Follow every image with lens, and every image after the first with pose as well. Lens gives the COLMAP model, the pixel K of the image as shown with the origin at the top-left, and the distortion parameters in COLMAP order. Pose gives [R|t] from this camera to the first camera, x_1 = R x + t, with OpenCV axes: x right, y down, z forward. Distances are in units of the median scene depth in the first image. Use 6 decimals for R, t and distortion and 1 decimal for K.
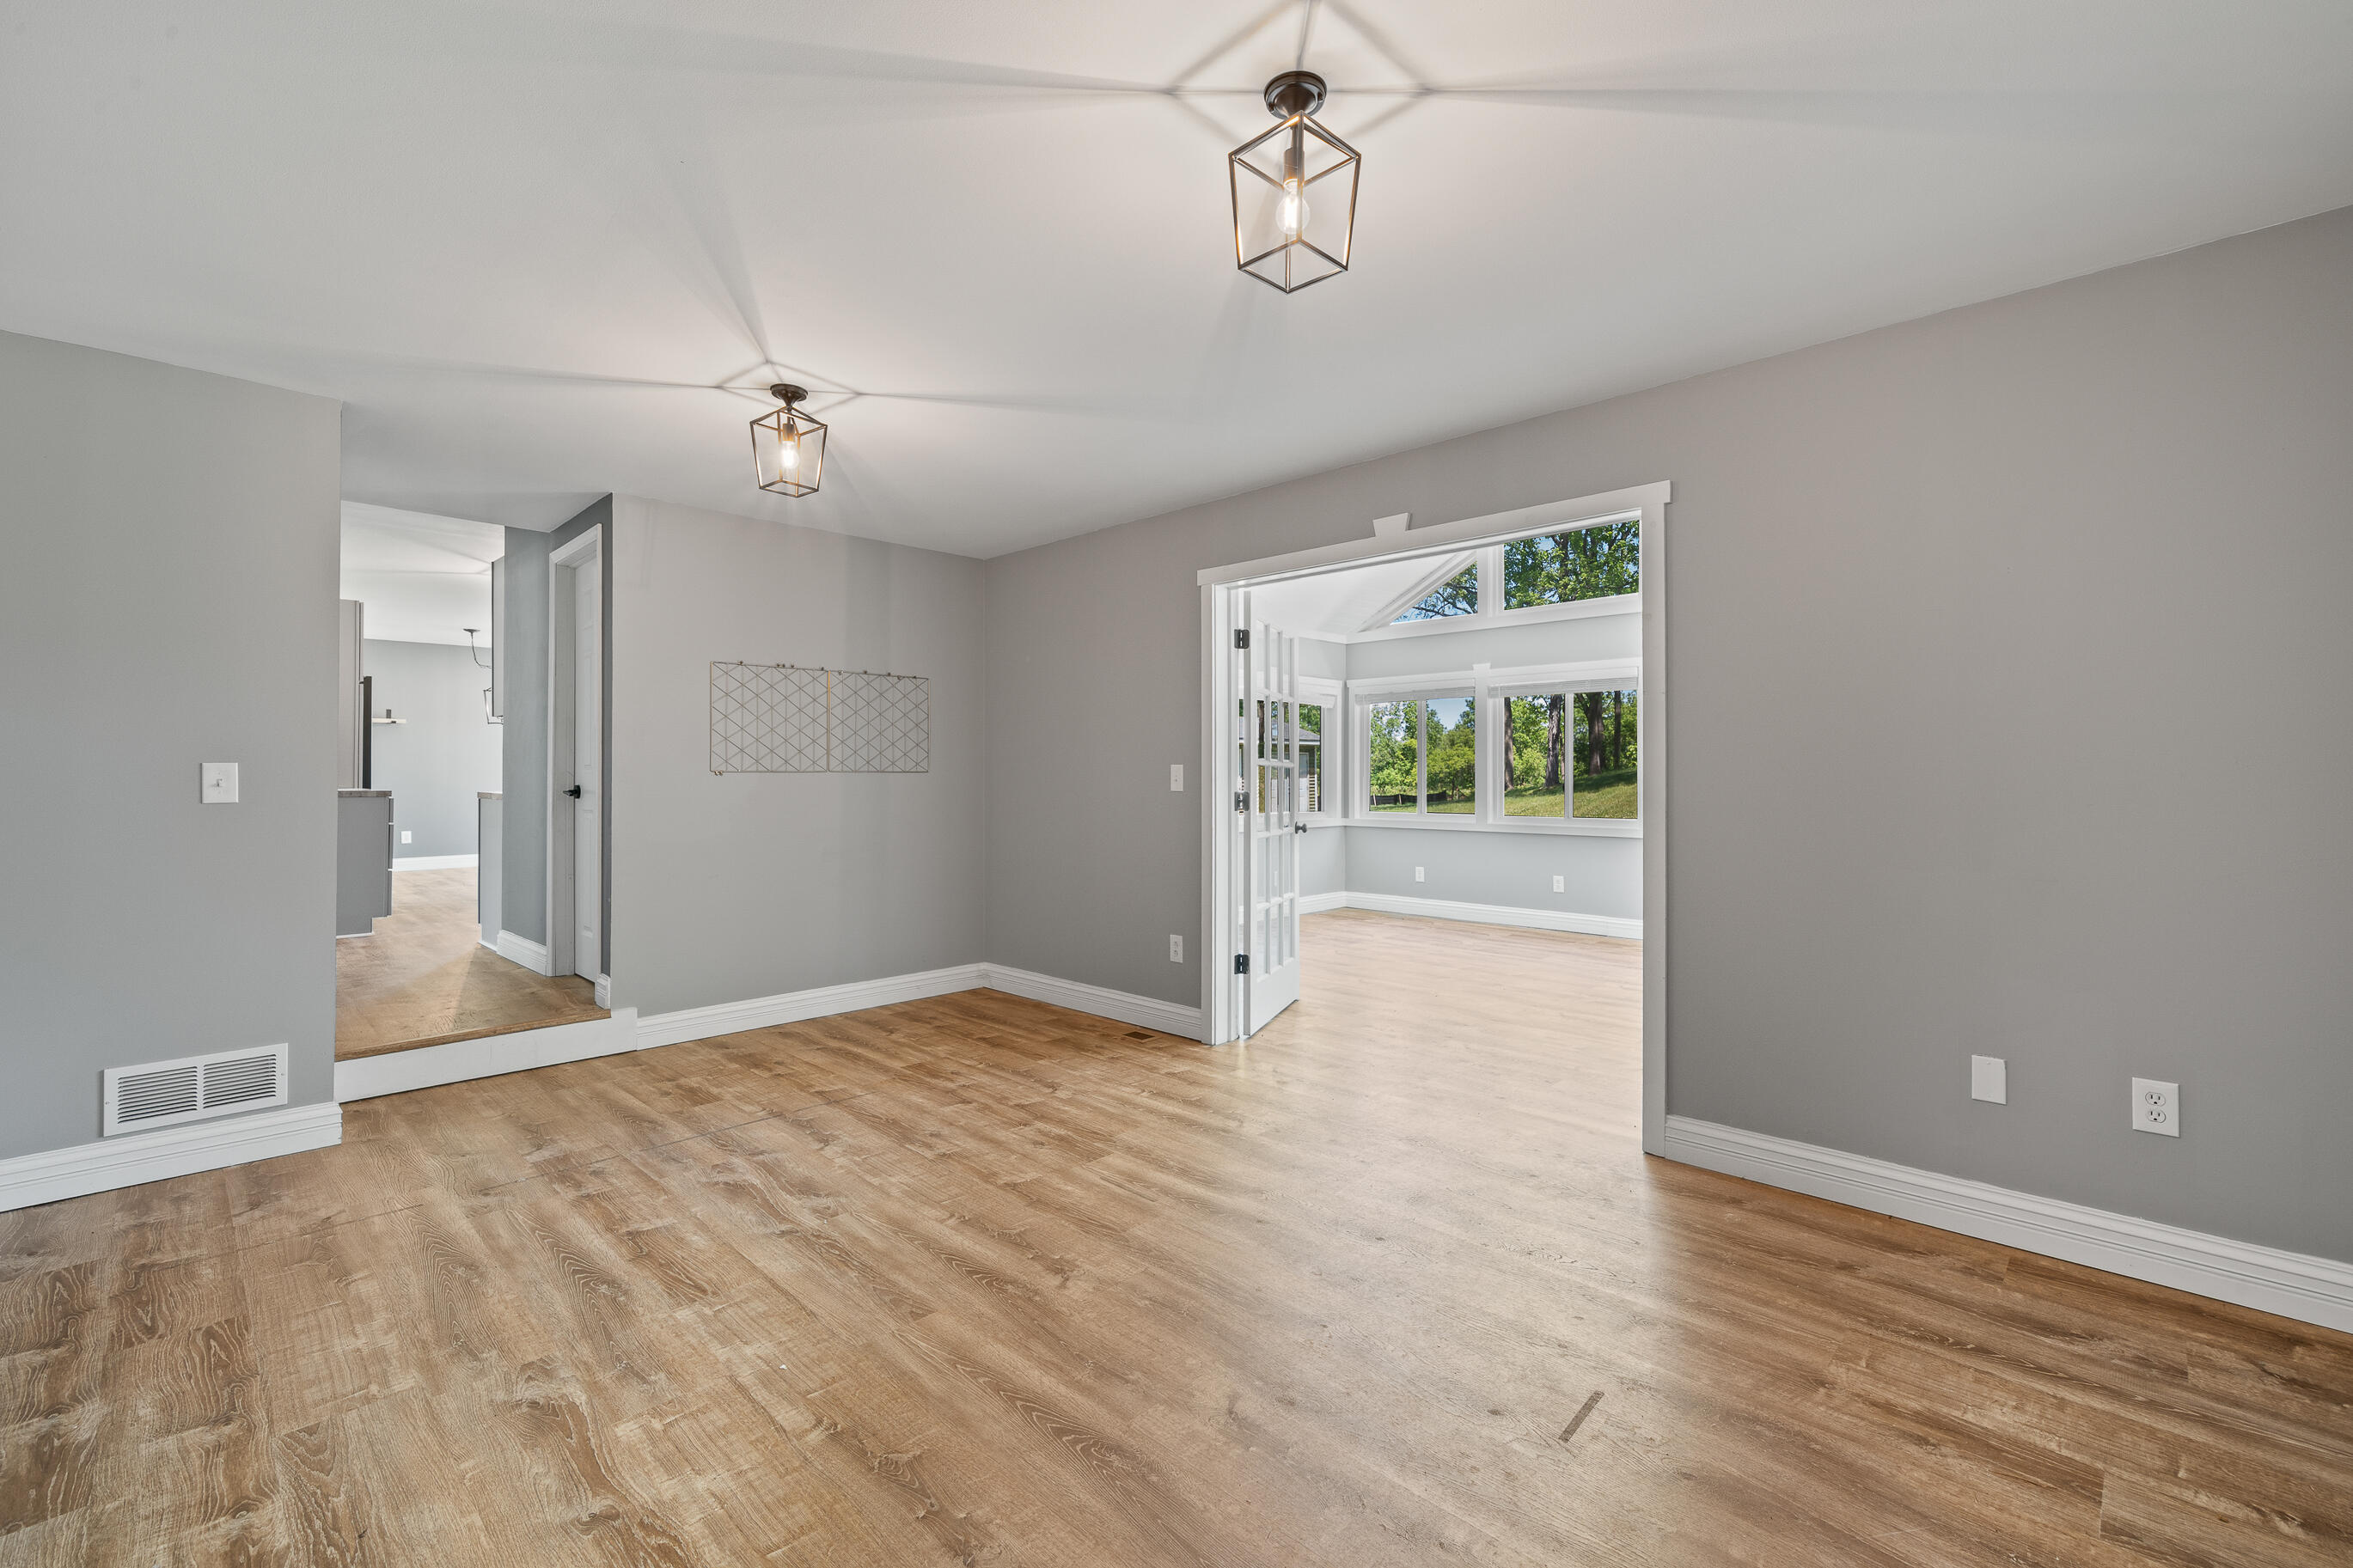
lens RADIAL K [[1013.2, 0, 1182.4], [0, 1013.2, 781.3], [0, 0, 1]] dist [0.000610, 0.000057]
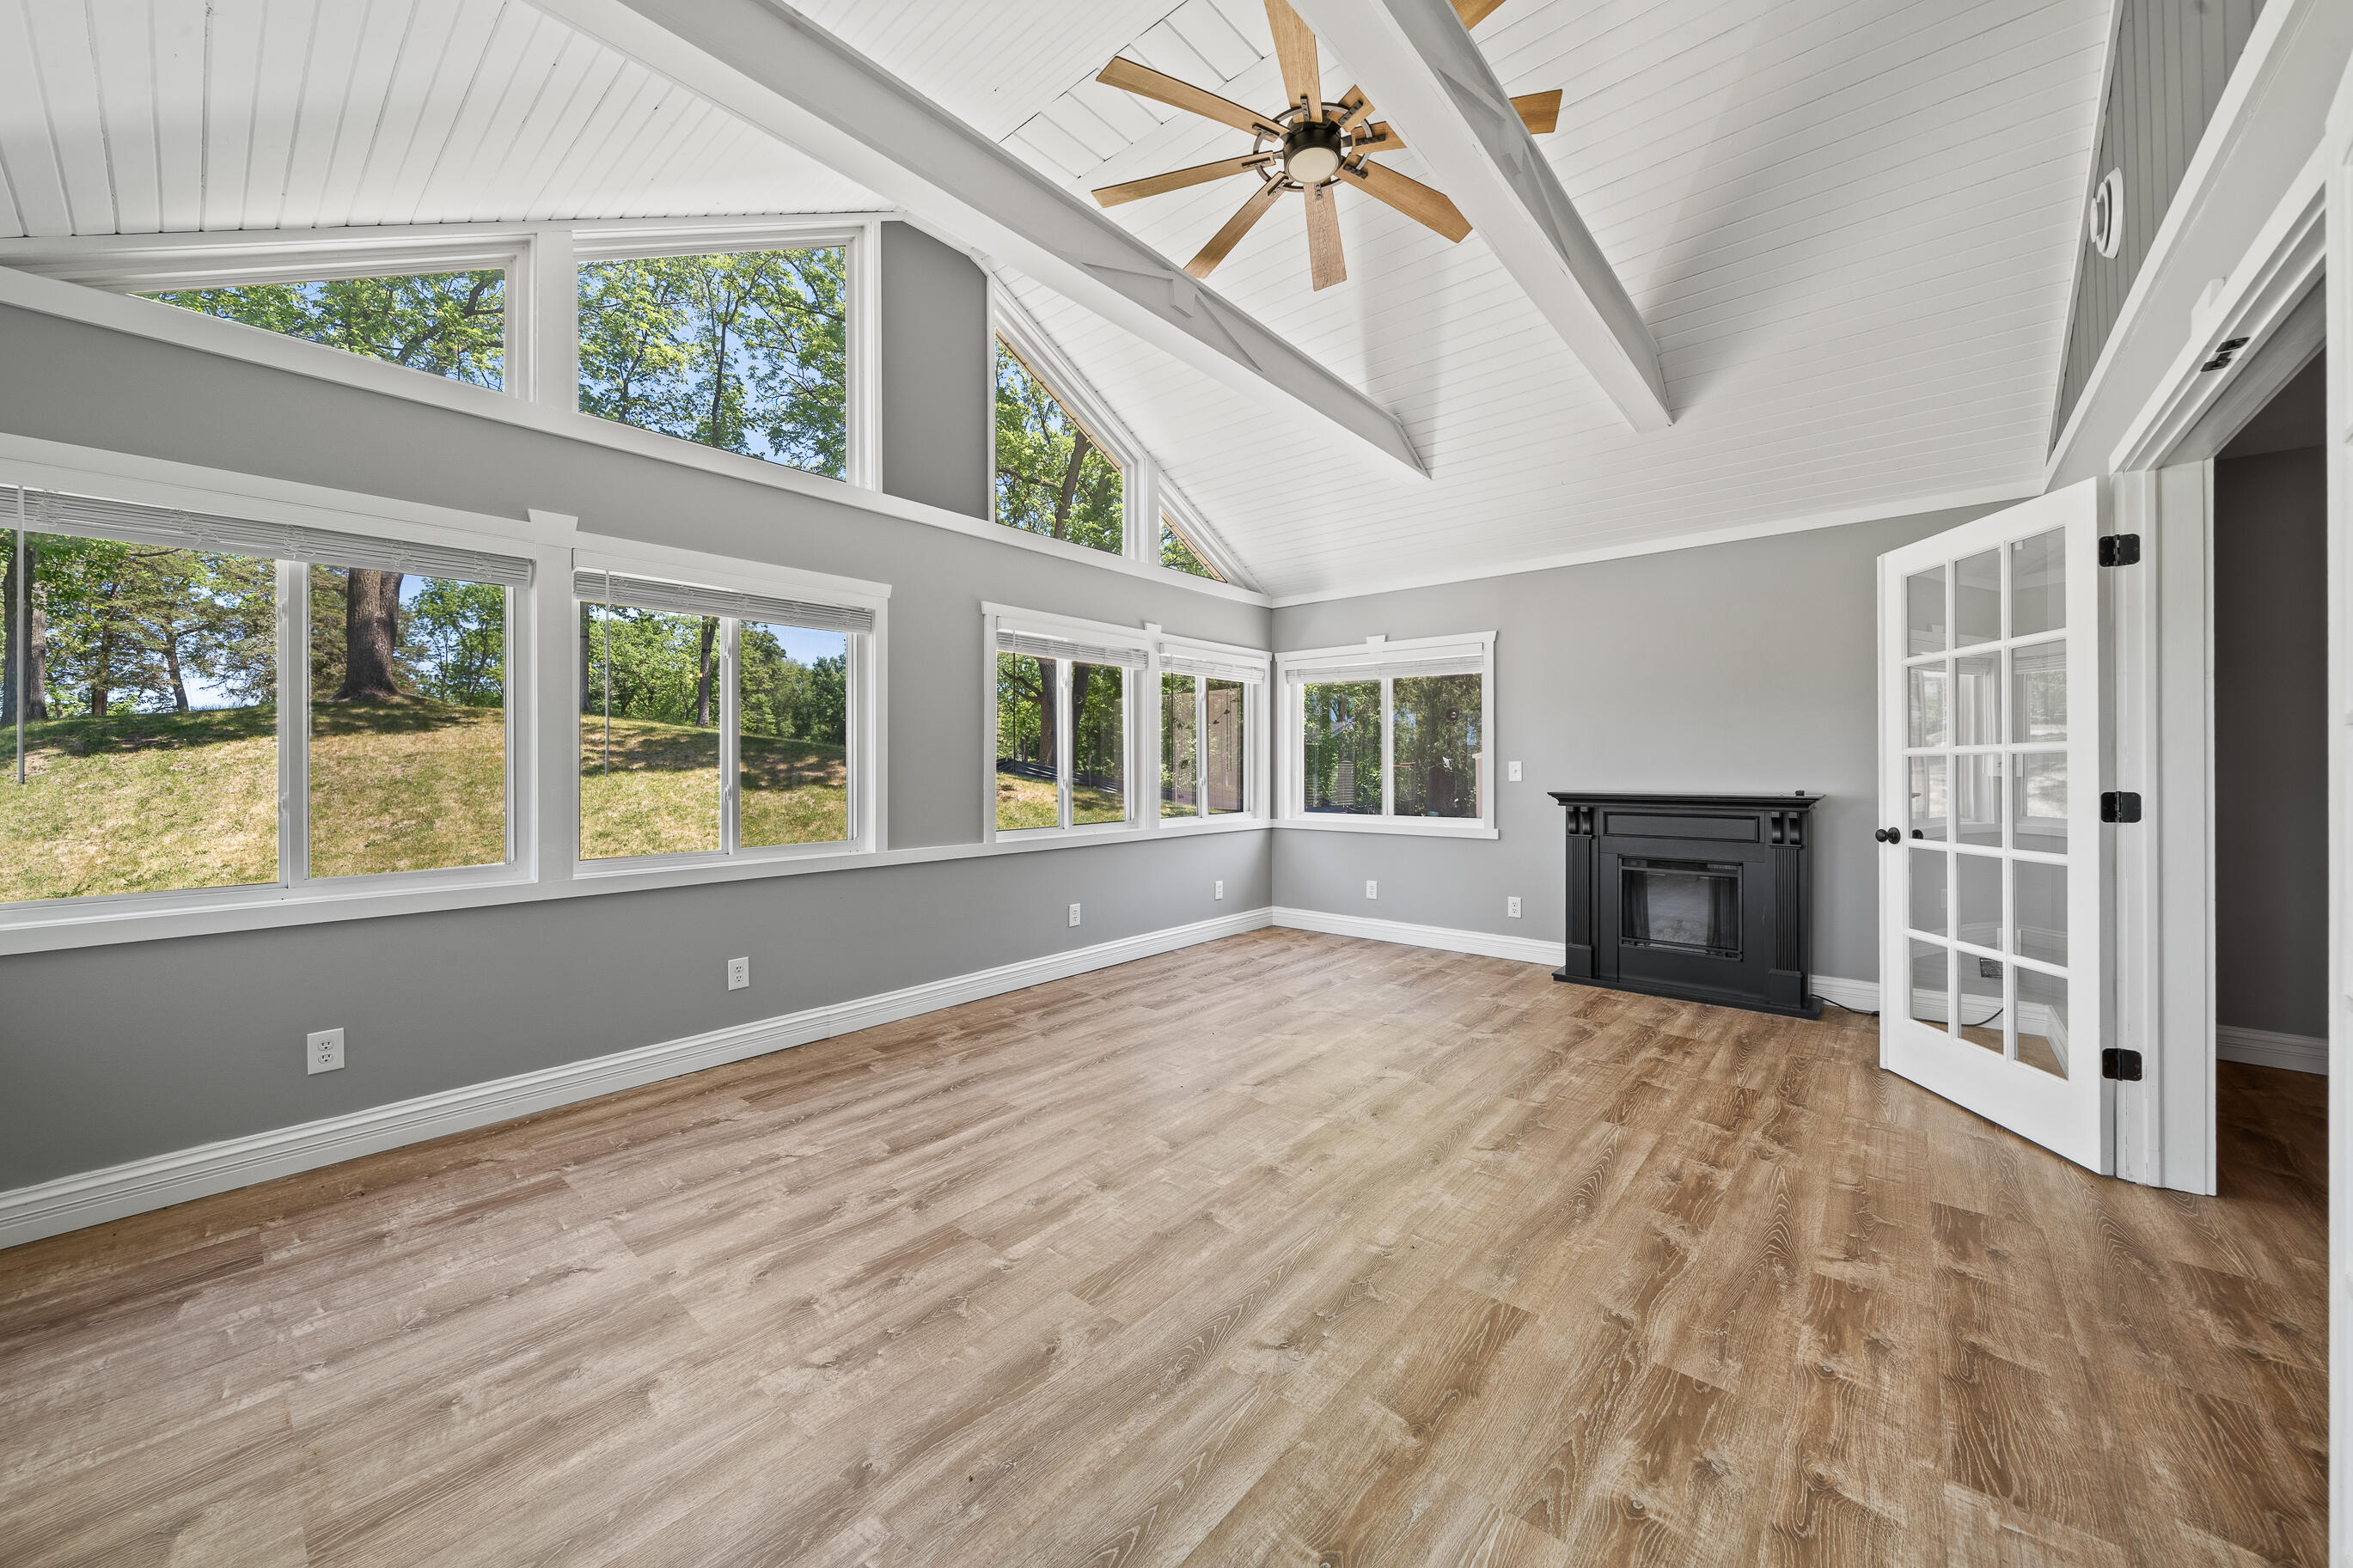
lens RADIAL K [[861.9, 0, 1180.1], [0, 861.9, 762.0], [0, 0, 1]] dist [-0.002620, -0.000571]
pose [[-0.068858, 0.001392, 0.997625, -0.273097], [0.006174, 0.999980, -0.000969, -0.007614], [-0.997607, 0.006093, -0.068866, 1.063670]]
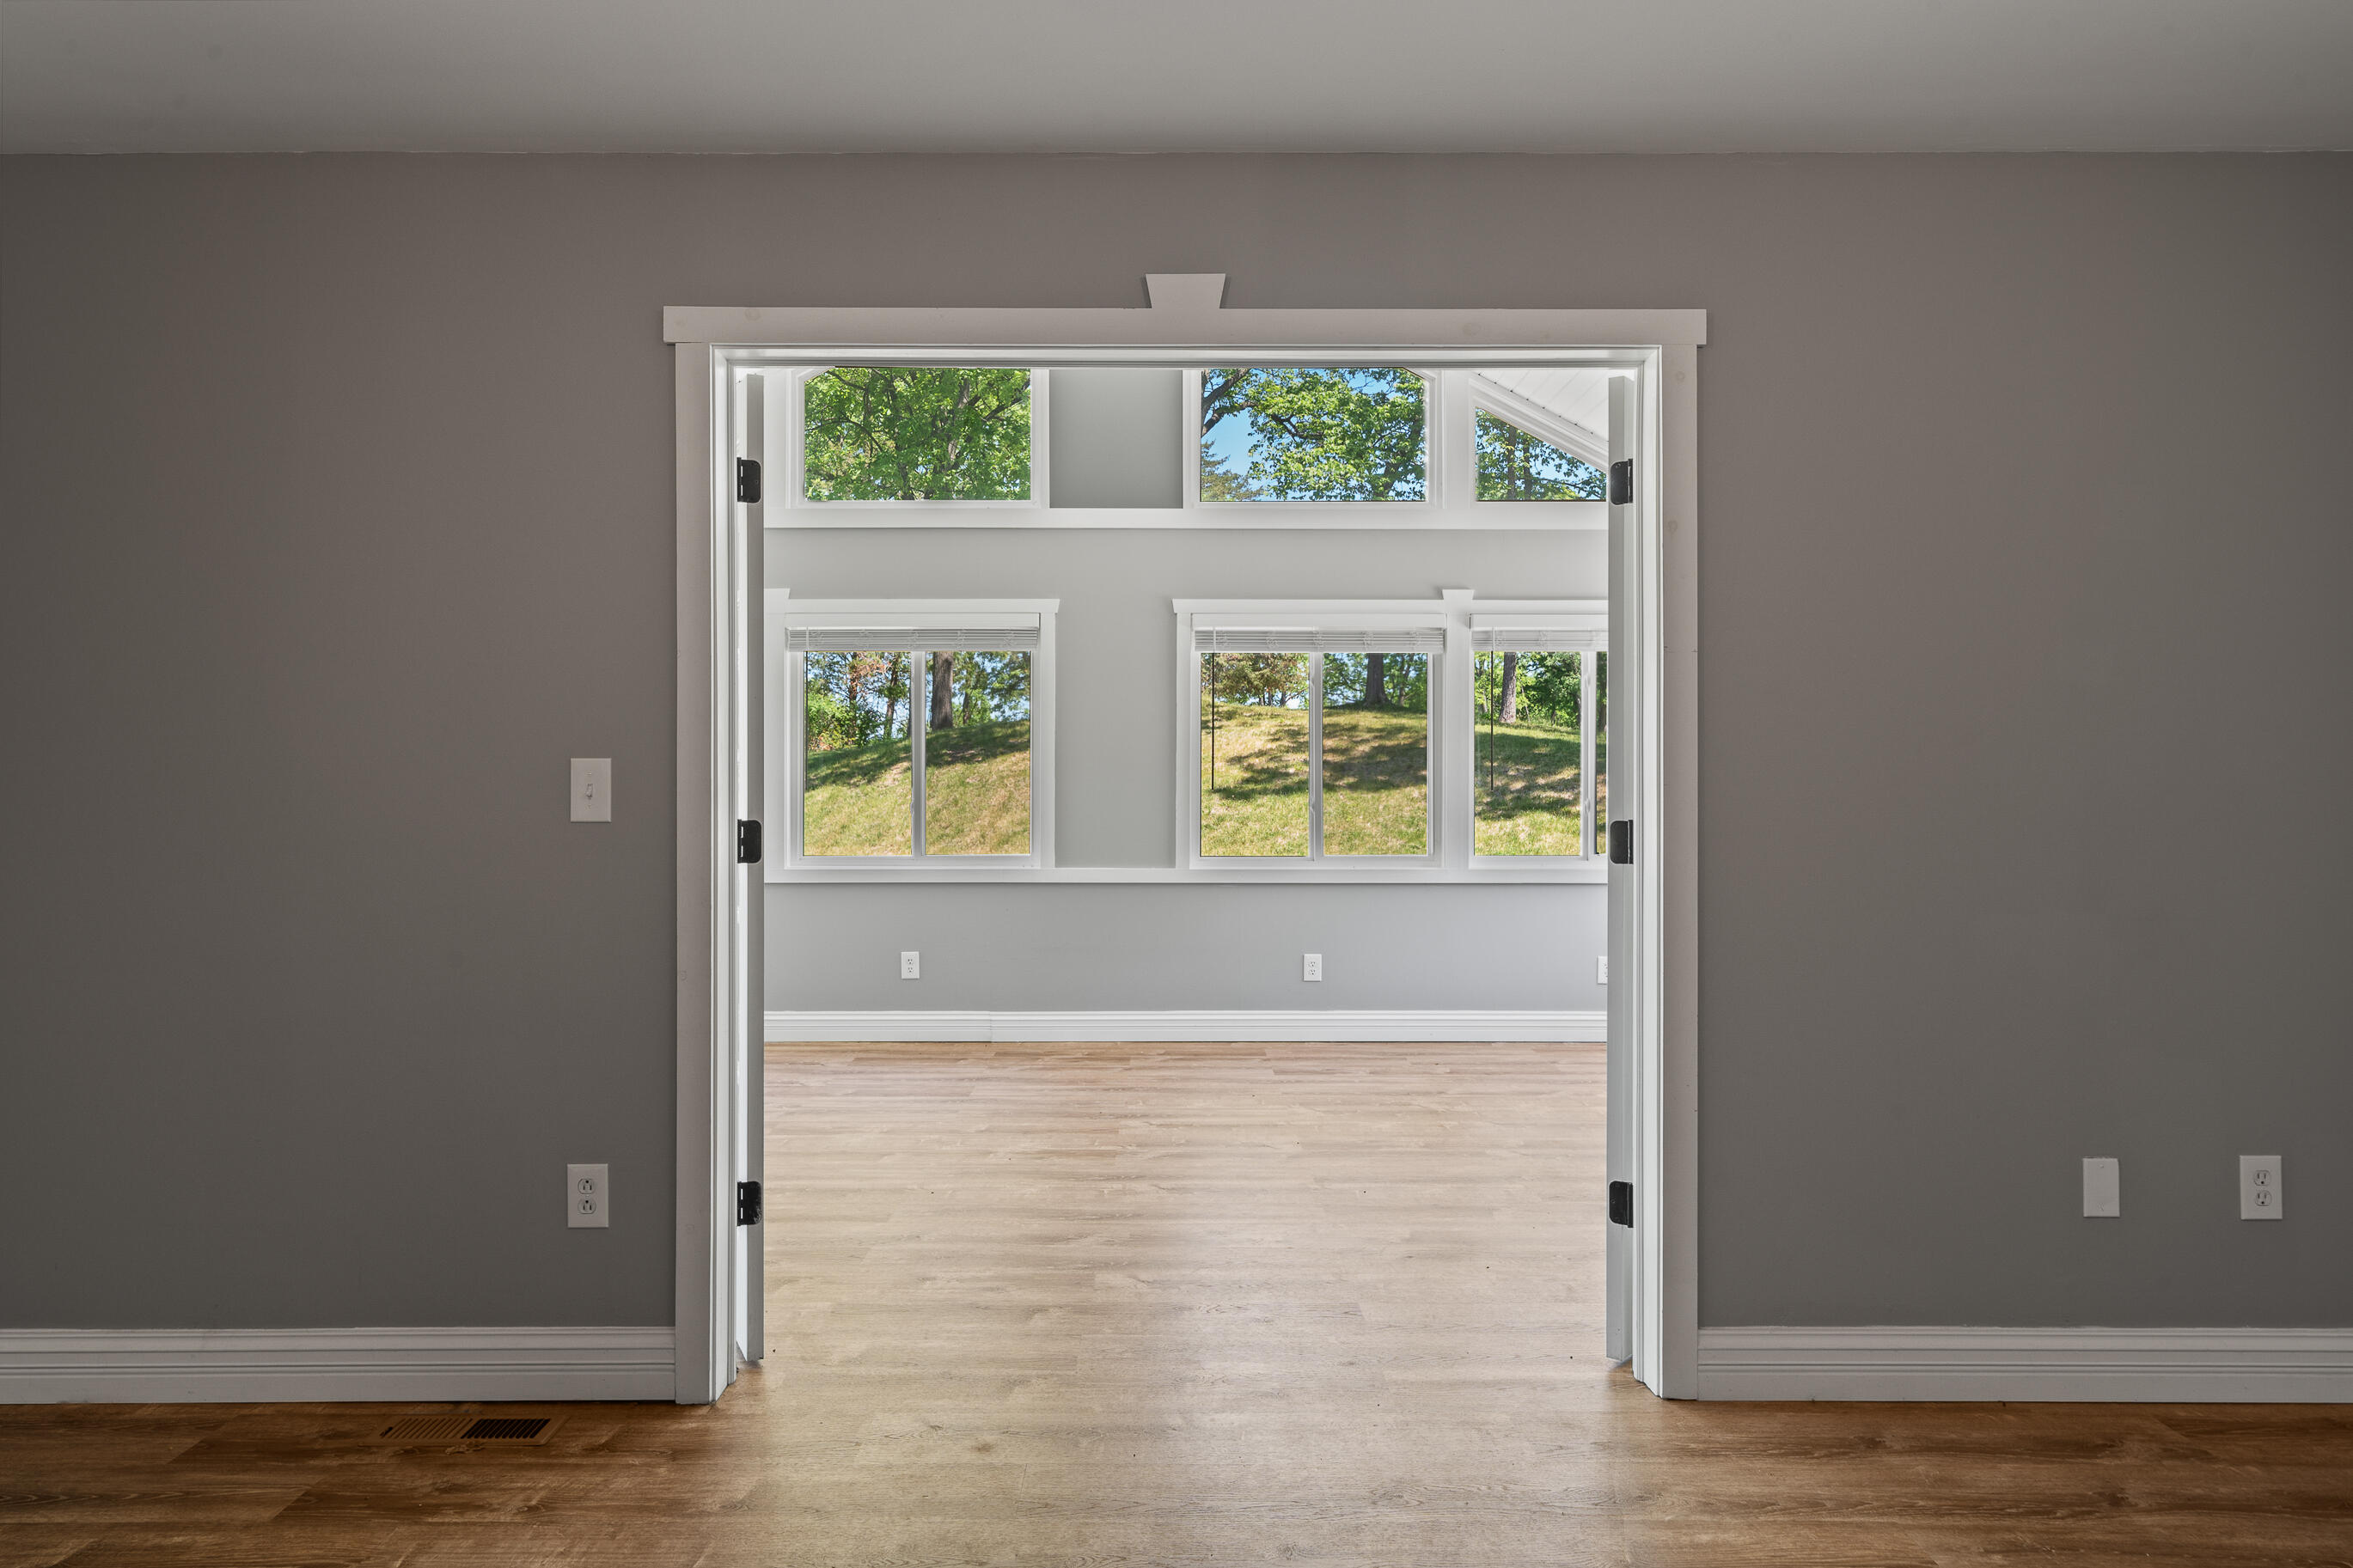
lens RADIAL K [[1604.8, 0, 1177.4], [0, 1604.8, 780.3], [0, 0, 1]] dist [0.005744, -0.000490]
pose [[0.713592, -0.001297, 0.700560, -0.367215], [0.003802, 0.999991, -0.002021, -0.005745], [-0.700551, 0.004105, 0.713590, 0.434241]]
